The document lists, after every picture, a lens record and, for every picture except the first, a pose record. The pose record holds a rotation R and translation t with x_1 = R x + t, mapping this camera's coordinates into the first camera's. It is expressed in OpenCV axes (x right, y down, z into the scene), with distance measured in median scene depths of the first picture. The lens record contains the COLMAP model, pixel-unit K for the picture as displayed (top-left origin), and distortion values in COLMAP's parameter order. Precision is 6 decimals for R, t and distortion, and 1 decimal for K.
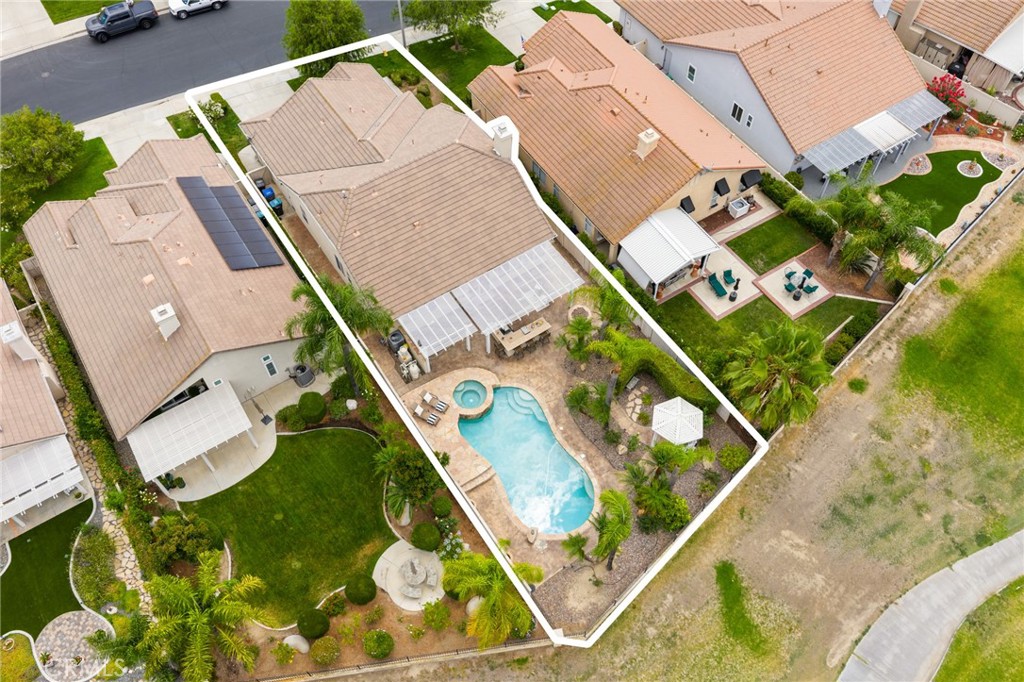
lens RADIAL K [[845.6, 0, 510.5], [0, 845.6, 343.4], [0, 0, 1]] dist [0.024703, -0.040752]
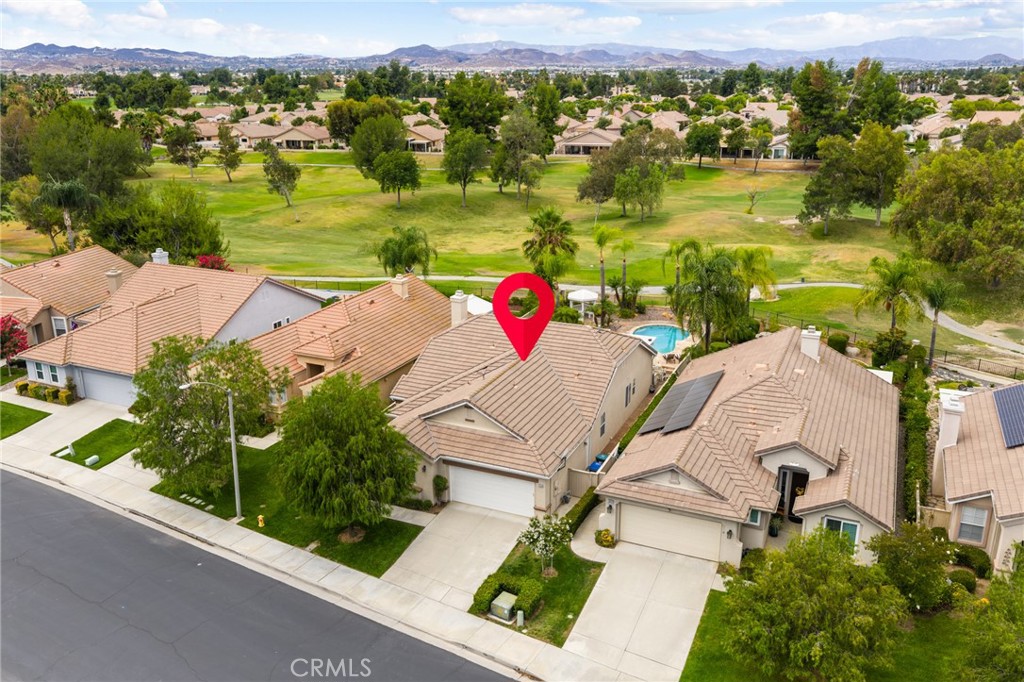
lens RADIAL K [[845.6, 0, 510.5], [0, 845.6, 343.4], [0, 0, 1]] dist [0.024703, -0.040752]
pose [[-0.536206, -0.249745, 0.806295, -0.973162], [0.706782, 0.389374, 0.590633, -0.854159], [-0.461457, 0.886575, -0.032269, 1.094156]]
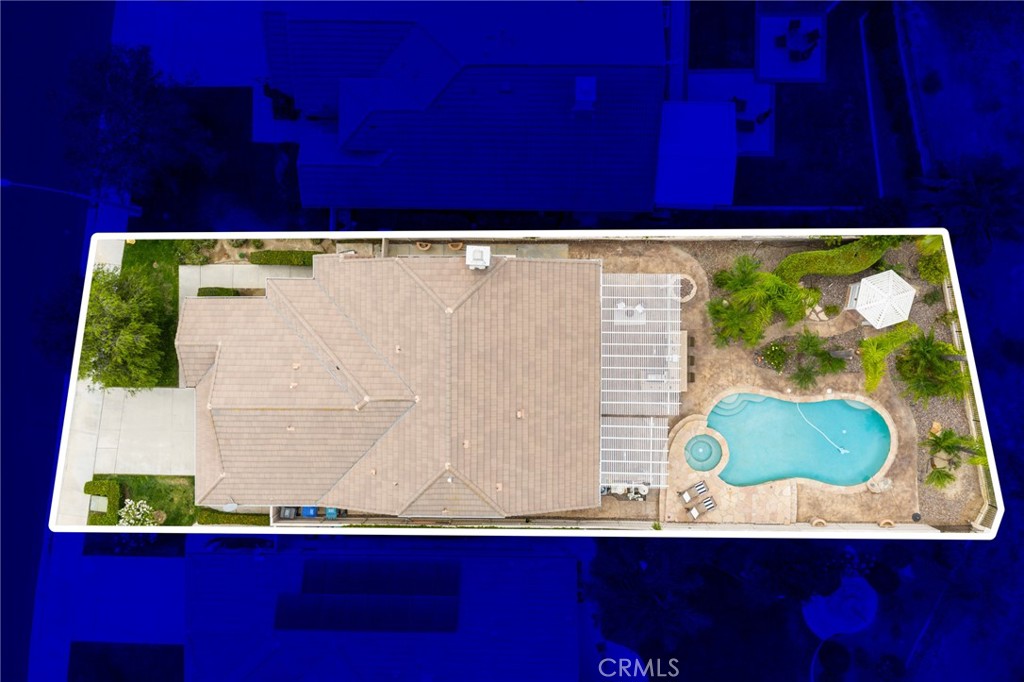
lens RADIAL K [[845.6, 0, 510.5], [0, 845.6, 343.4], [0, 0, 1]] dist [0.024703, -0.040752]
pose [[0.551618, -0.833851, -0.020253, -0.044321], [0.708318, 0.455476, 0.539284, -0.613923], [-0.440457, -0.311825, 0.841881, 0.352808]]
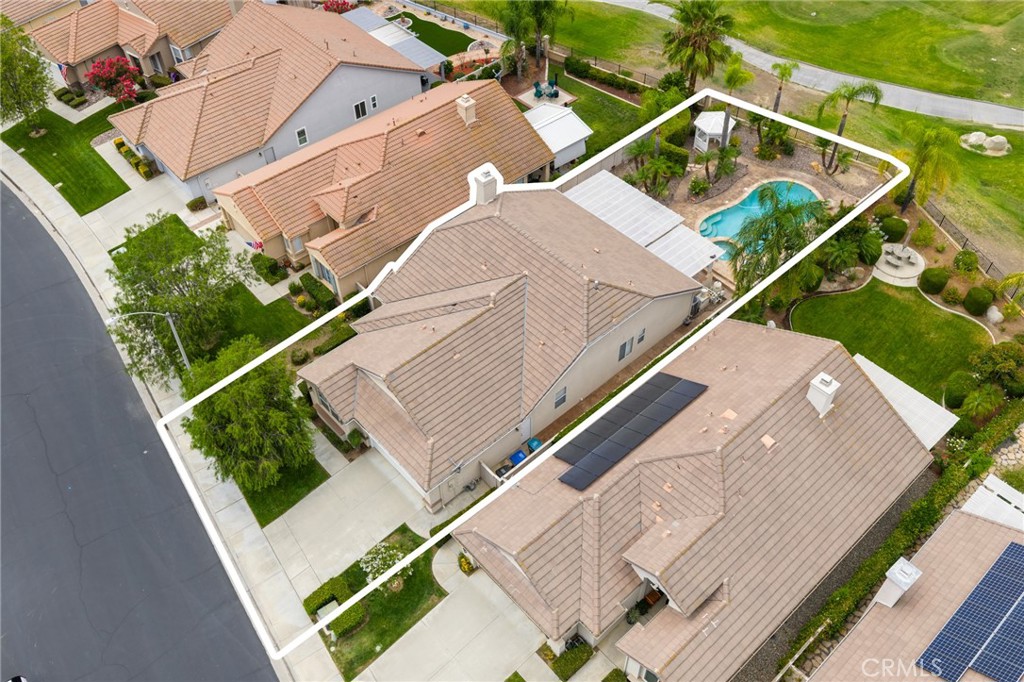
lens RADIAL K [[845.6, 0, 510.5], [0, 845.6, 343.4], [0, 0, 1]] dist [0.024703, -0.040752]
pose [[-0.150298, -0.728106, 0.668784, -0.816535], [0.829904, 0.274712, 0.485586, -0.661313], [-0.537281, 0.628009, 0.562969, 0.585485]]
